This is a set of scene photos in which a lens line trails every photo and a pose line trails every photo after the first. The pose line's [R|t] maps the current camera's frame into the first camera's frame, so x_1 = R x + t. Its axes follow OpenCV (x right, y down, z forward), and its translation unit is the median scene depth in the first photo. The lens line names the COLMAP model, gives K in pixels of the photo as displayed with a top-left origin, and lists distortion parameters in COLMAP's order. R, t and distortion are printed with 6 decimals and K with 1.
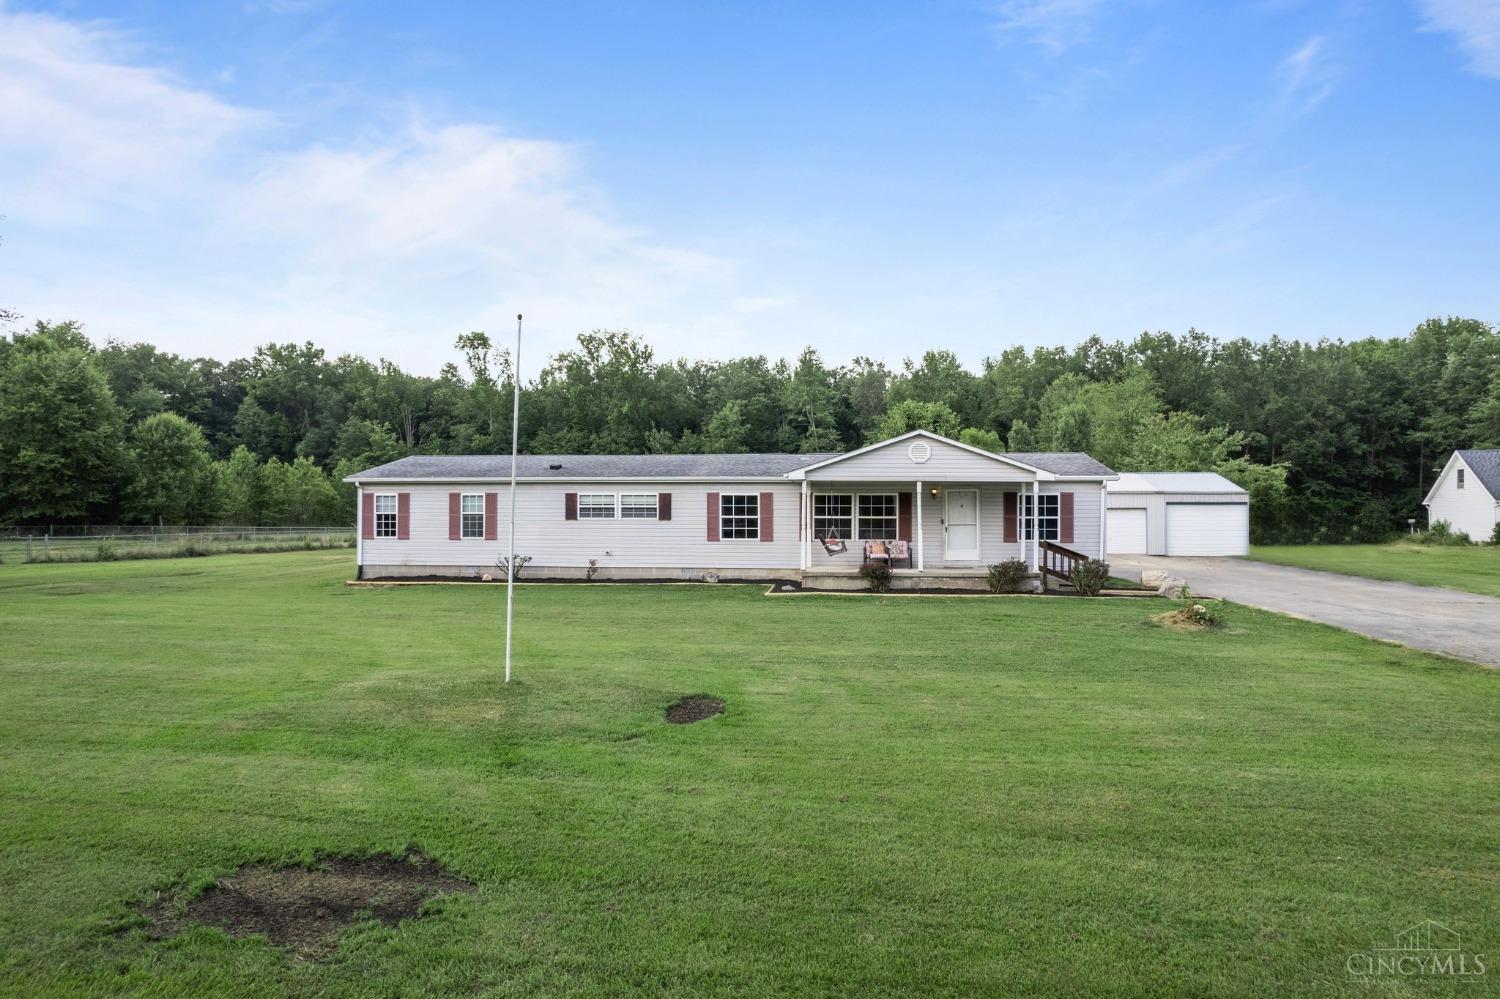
lens RADIAL K [[959.4, 0, 755.0], [0, 959.4, 511.5], [0, 0, 1]] dist [-0.062397, 0.049916]
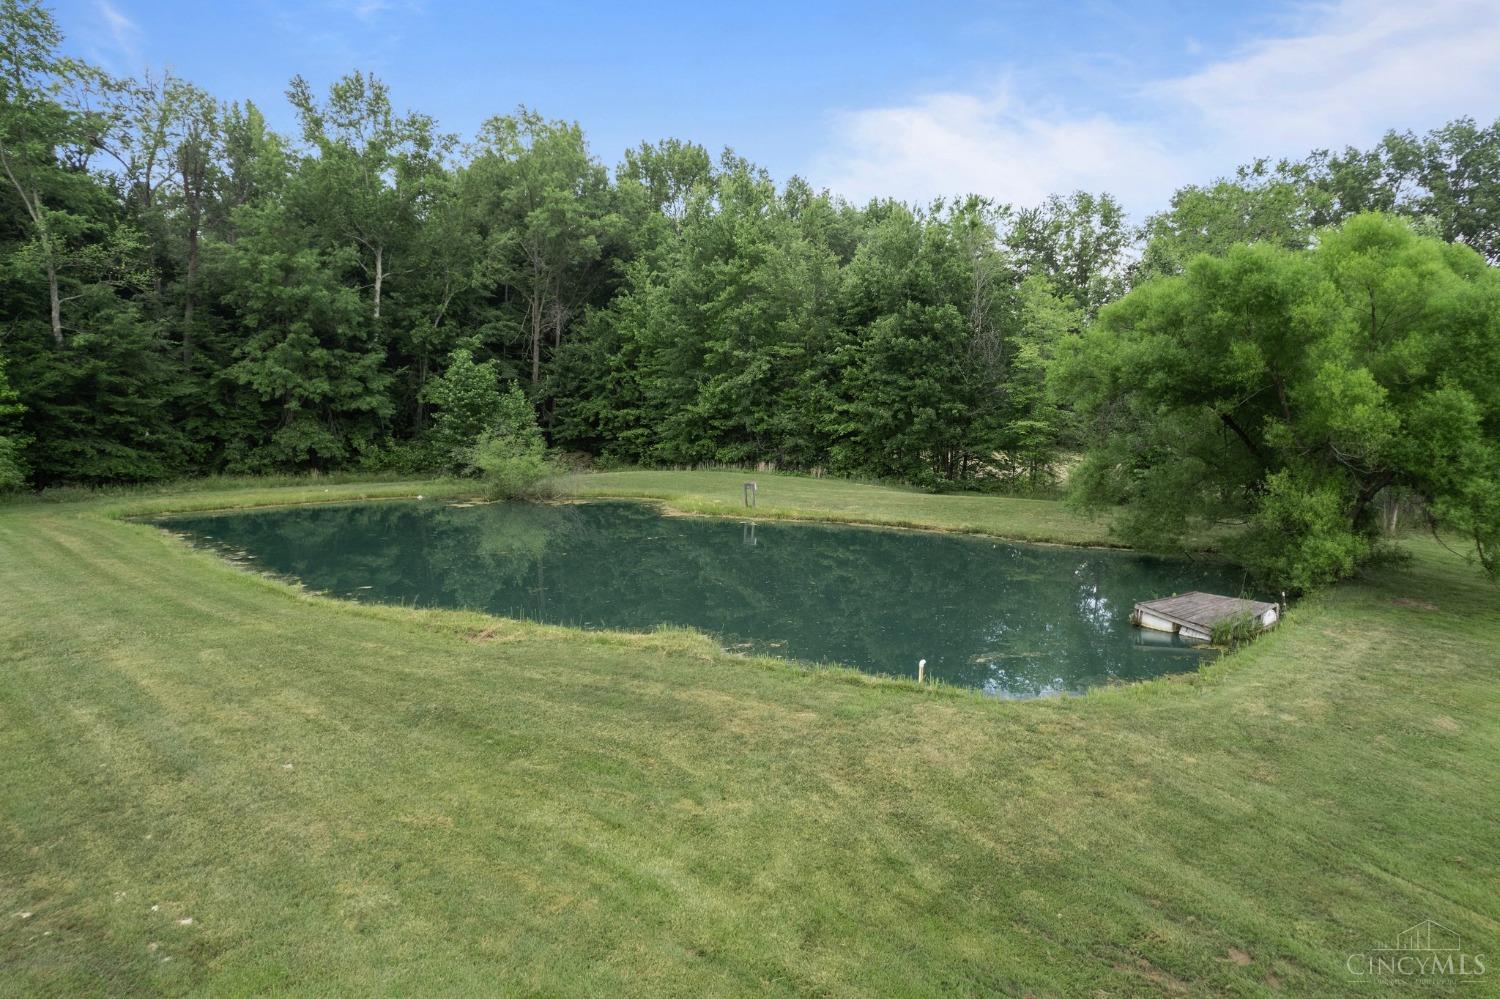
lens RADIAL K [[959.4, 0, 750.4], [0, 959.4, 503.3], [0, 0, 1]] dist [-0.062397, 0.049916]
pose [[0.530461, -0.089087, 0.843016, -0.200097], [-0.002547, 0.994291, 0.106675, -0.031295], [-0.847706, -0.058734, 0.527205, 1.108305]]
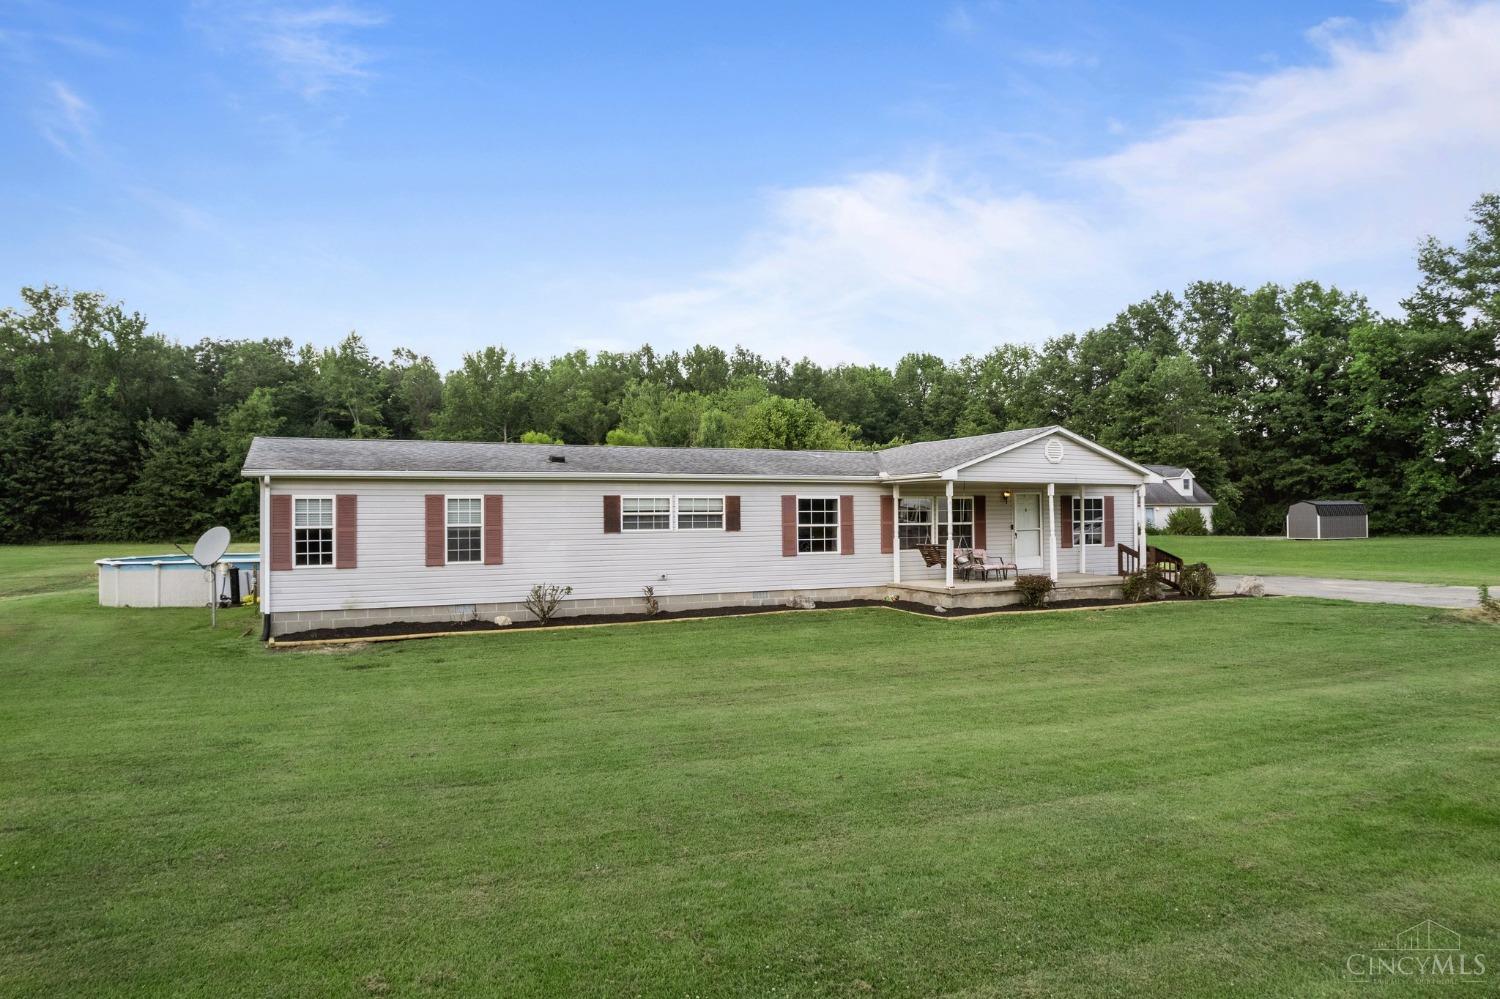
lens RADIAL K [[959.4, 0, 744.7], [0, 959.4, 510.8], [0, 0, 1]] dist [-0.062397, 0.049916]
pose [[0.850834, -0.006197, 0.525399, -0.185769], [0.009477, 0.999949, -0.003554, -0.001621], [-0.525350, 0.008003, 0.850849, 0.127914]]
